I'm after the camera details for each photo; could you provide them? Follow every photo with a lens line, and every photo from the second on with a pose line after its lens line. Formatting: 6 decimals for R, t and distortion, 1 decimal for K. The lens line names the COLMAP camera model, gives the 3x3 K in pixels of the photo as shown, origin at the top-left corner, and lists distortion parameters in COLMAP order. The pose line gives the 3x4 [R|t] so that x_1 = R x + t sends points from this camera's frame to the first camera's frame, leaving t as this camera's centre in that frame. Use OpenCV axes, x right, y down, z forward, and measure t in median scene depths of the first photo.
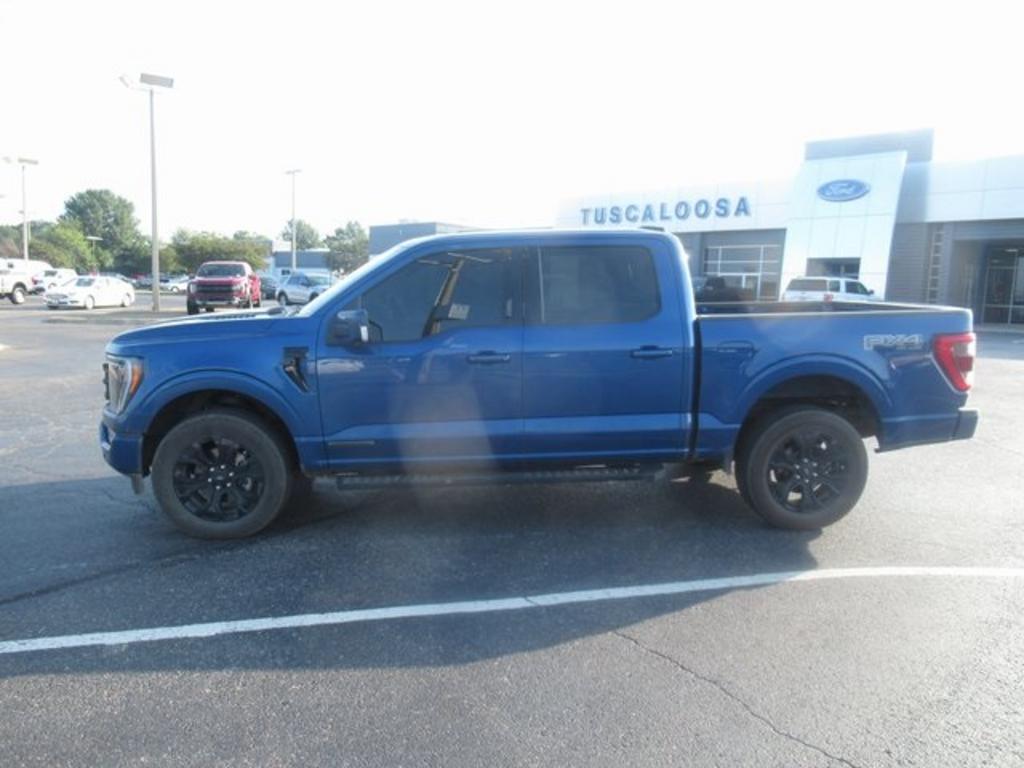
lens RADIAL K [[729.7, 0, 512.0], [0, 729.7, 384.0], [0, 0, 1]] dist [0.022143, 0.000670]
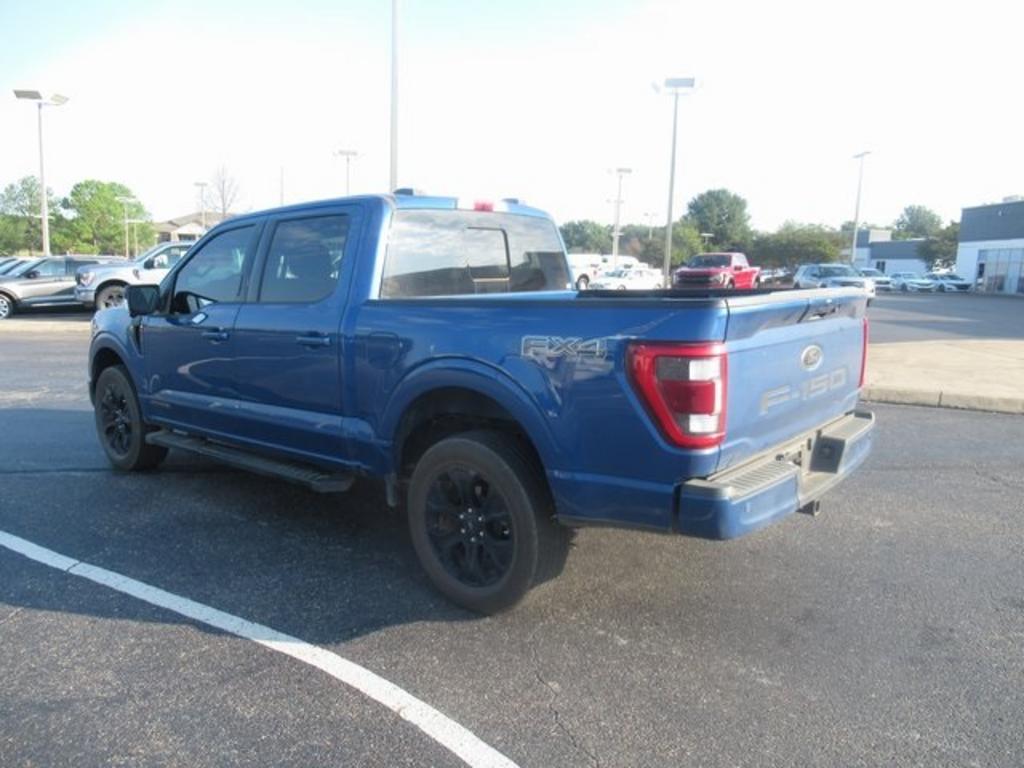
lens RADIAL K [[748.2, 0, 512.0], [0, 748.2, 384.0], [0, 0, 1]] dist [-0.004726, -0.001789]
pose [[0.725079, 0.101602, -0.681130, 0.126354], [-0.097190, 0.994255, 0.044849, -0.007038], [0.681773, 0.033680, 0.730788, 0.070396]]
